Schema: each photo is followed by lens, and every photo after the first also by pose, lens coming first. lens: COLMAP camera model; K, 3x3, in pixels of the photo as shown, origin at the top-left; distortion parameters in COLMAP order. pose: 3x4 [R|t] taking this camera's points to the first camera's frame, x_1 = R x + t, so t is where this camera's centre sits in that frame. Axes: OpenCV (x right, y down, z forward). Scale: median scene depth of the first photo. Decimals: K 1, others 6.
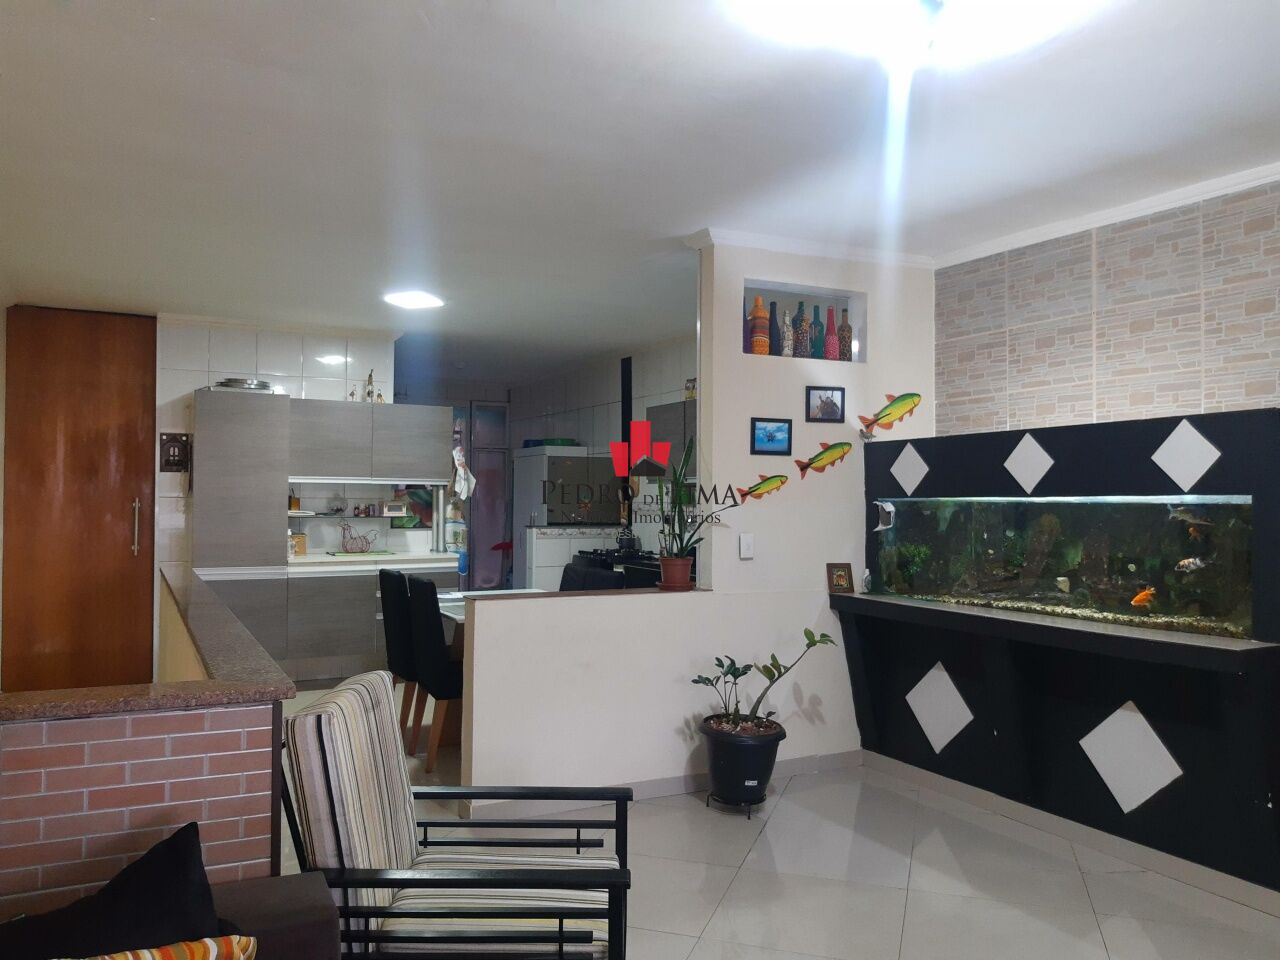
lens RADIAL K [[961.3, 0, 636.6], [0, 961.3, 478.6], [0, 0, 1]] dist [-0.001120, -0.021644]
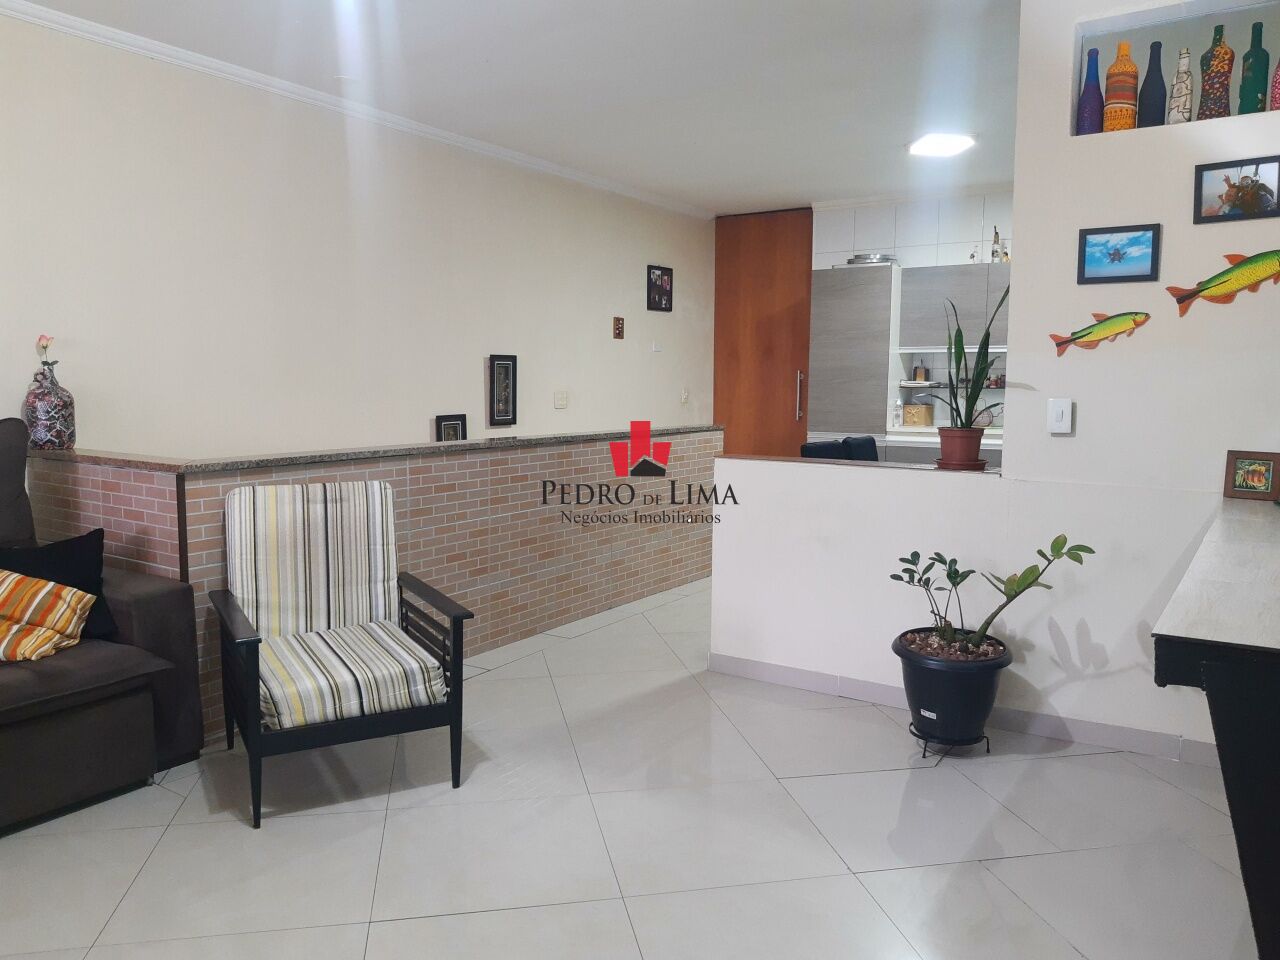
lens RADIAL K [[961.3, 0, 636.4], [0, 961.3, 486.5], [0, 0, 1]] dist [-0.001120, -0.021644]
pose [[0.481231, 0.090409, -0.871919, 0.568772], [0.017486, 0.993479, 0.112664, 0.035340], [0.876419, -0.069464, 0.476512, 0.370287]]
